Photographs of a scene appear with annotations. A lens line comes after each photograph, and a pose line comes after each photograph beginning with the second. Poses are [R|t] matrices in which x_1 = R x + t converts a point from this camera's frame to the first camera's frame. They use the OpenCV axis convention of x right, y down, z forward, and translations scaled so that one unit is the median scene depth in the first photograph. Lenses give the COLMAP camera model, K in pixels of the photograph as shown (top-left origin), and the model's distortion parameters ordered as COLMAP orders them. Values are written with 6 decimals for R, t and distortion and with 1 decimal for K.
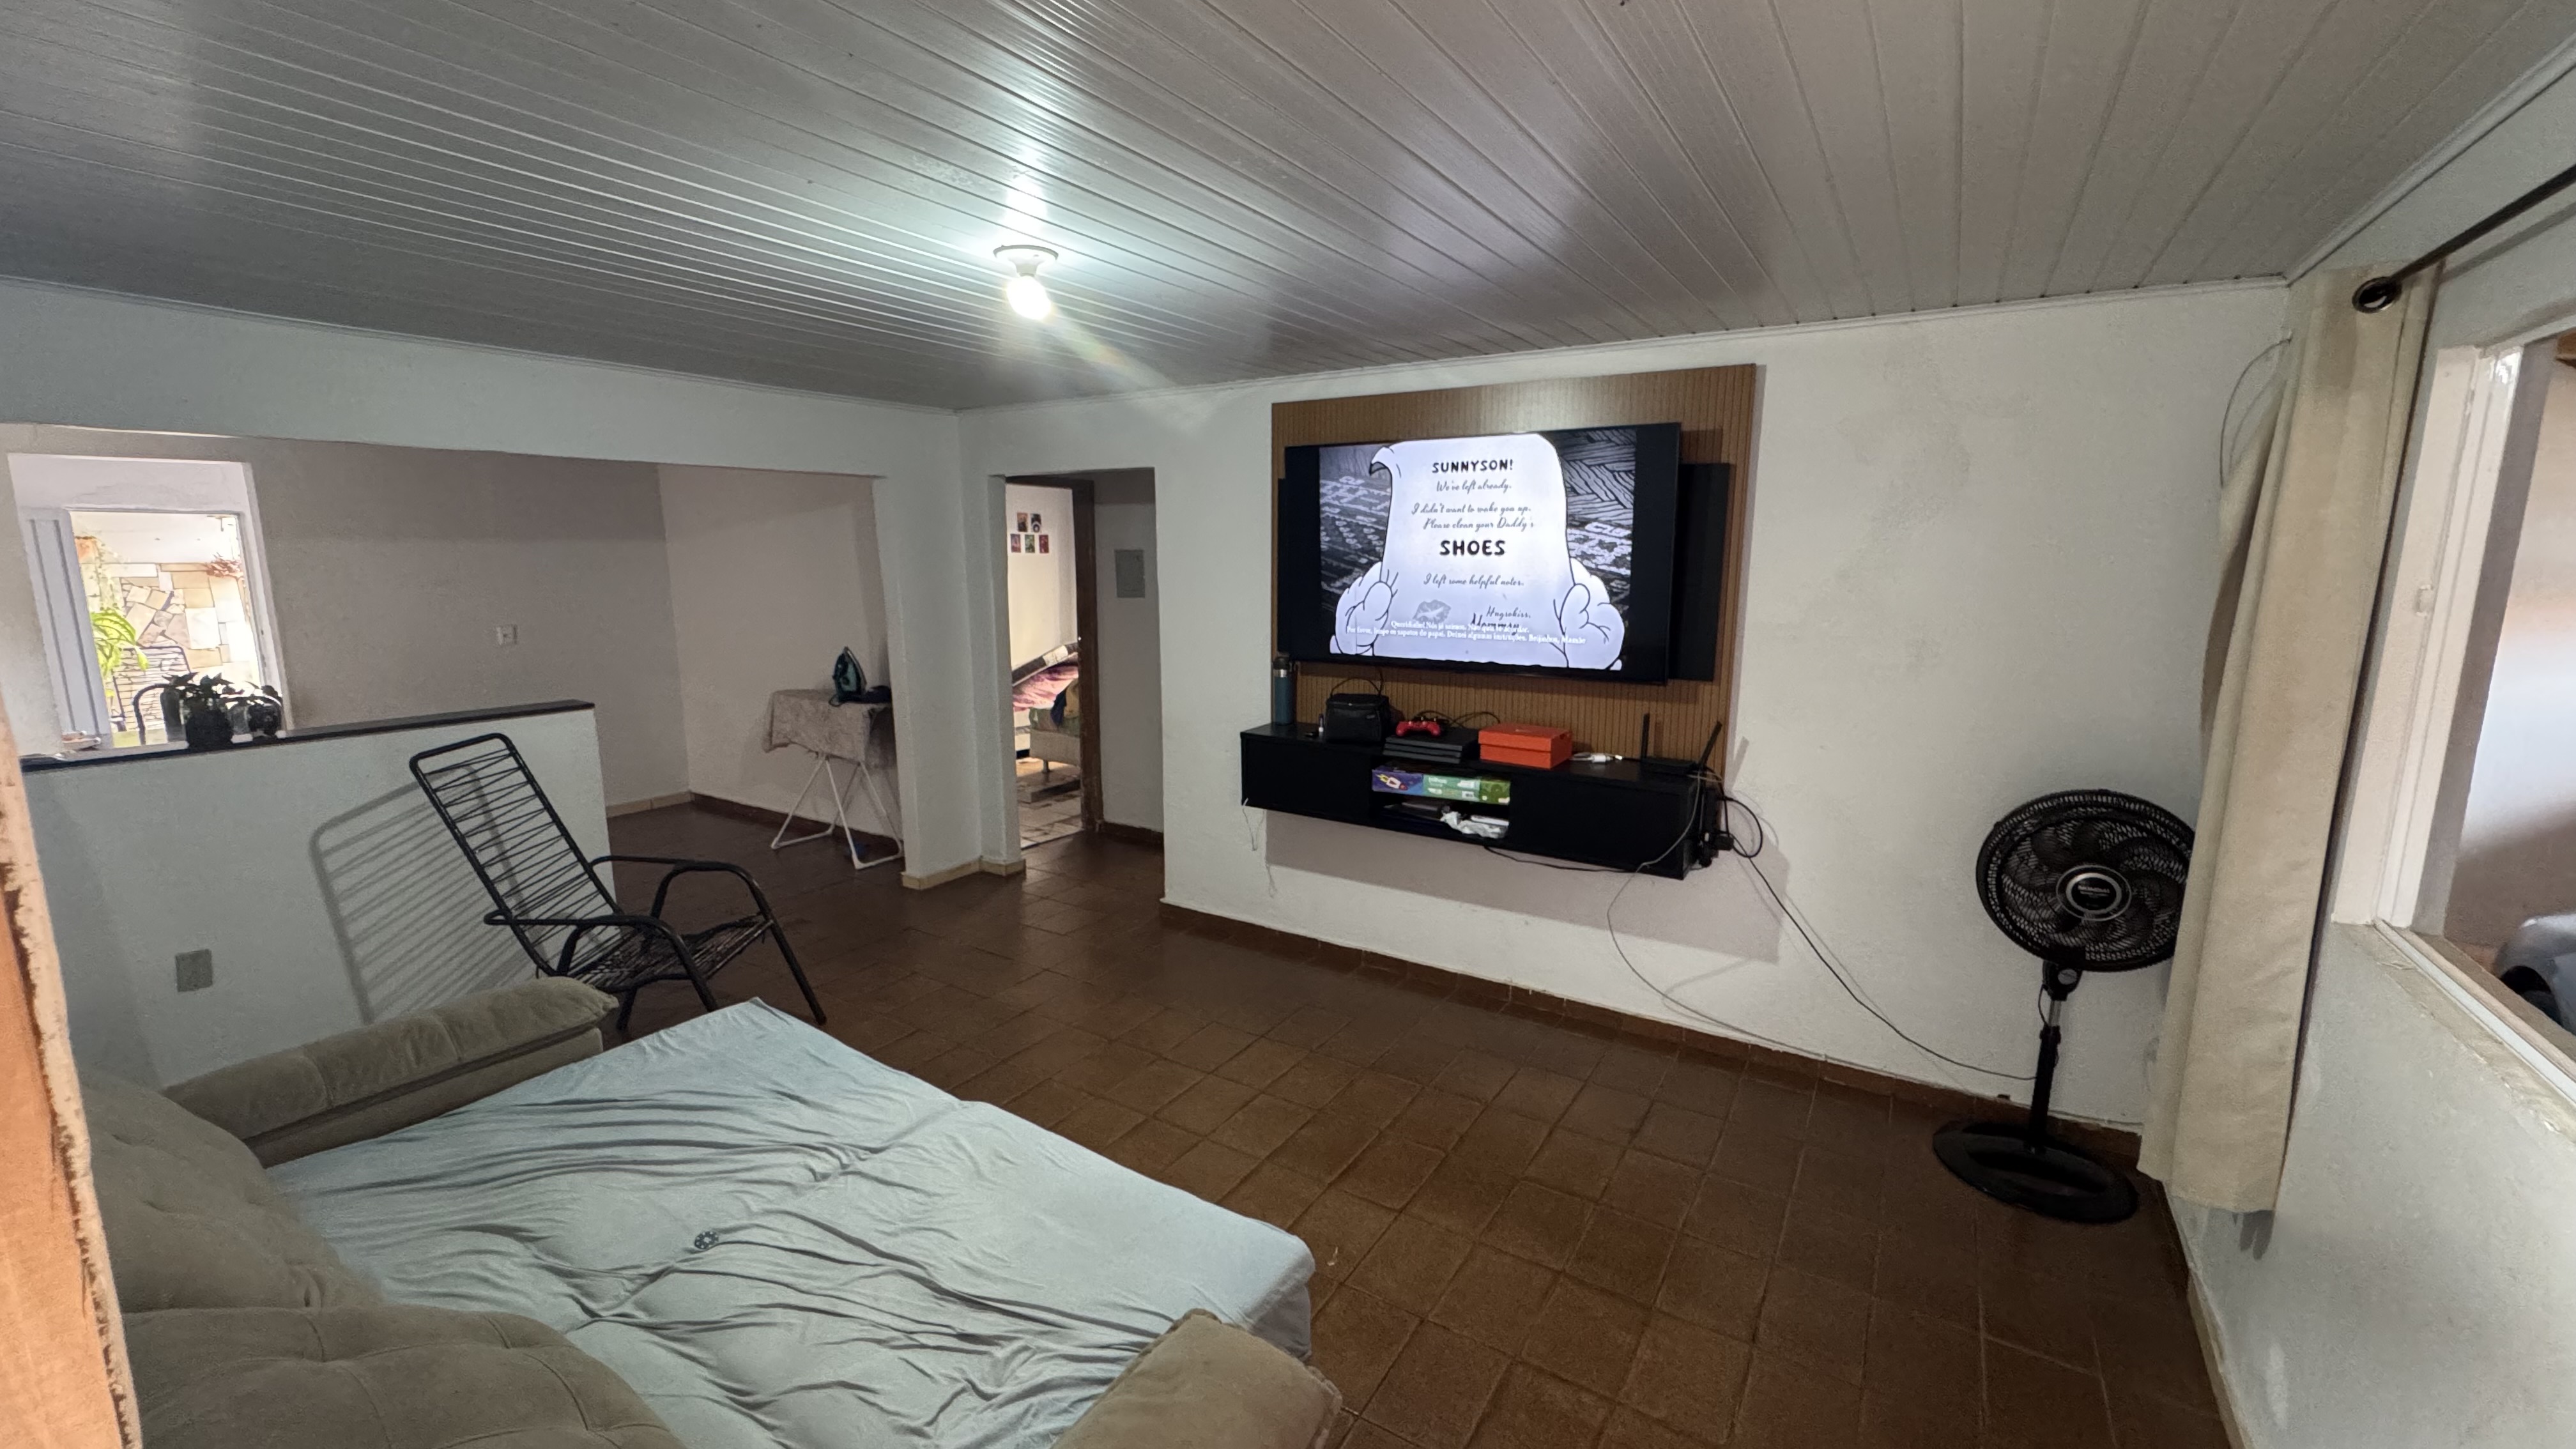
lens RADIAL K [[1030.3, 0, 1289.0], [0, 1030.3, 740.0], [0, 0, 1]] dist [-0.003052, 0.000157]
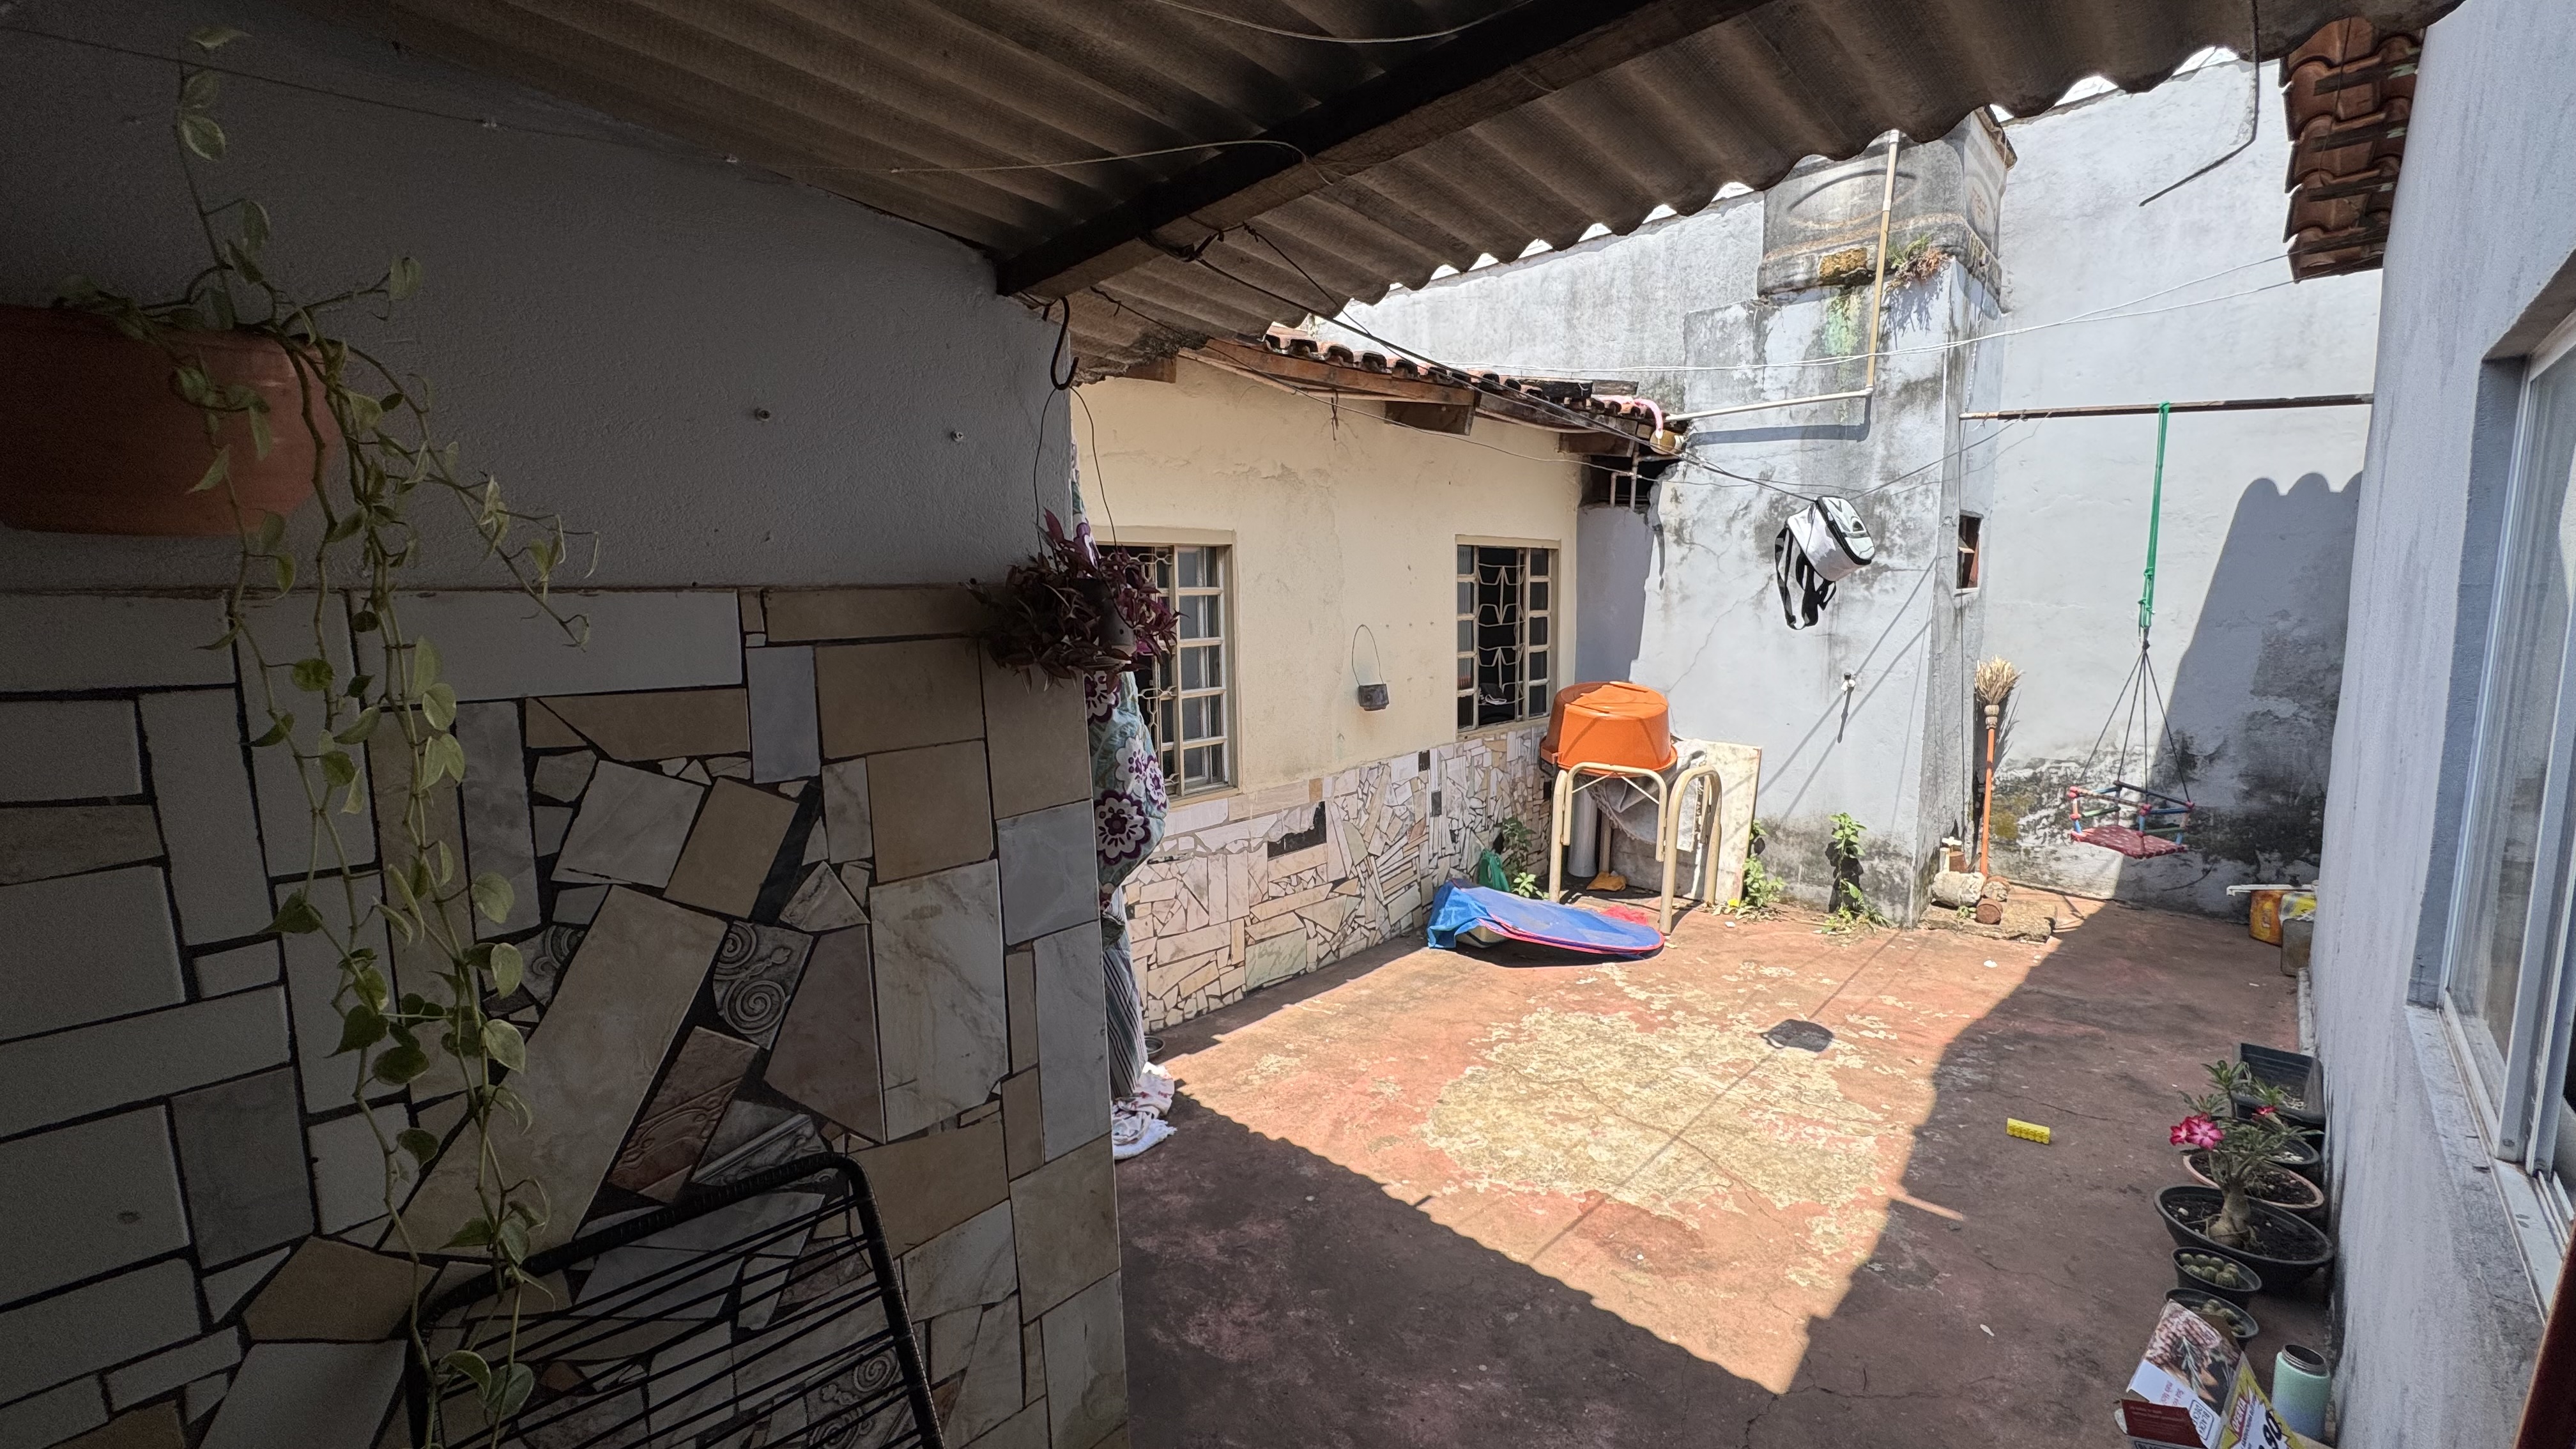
lens RADIAL K [[1030.3, 0, 1280.6], [0, 1030.3, 732.1], [0, 0, 1]] dist [-0.003052, 0.000157]
pose [[0.979216, -0.000602, -0.202821, -1.000468], [-0.009322, 0.998805, -0.047971, -0.146109], [0.202608, 0.048864, 0.978040, 0.876734]]
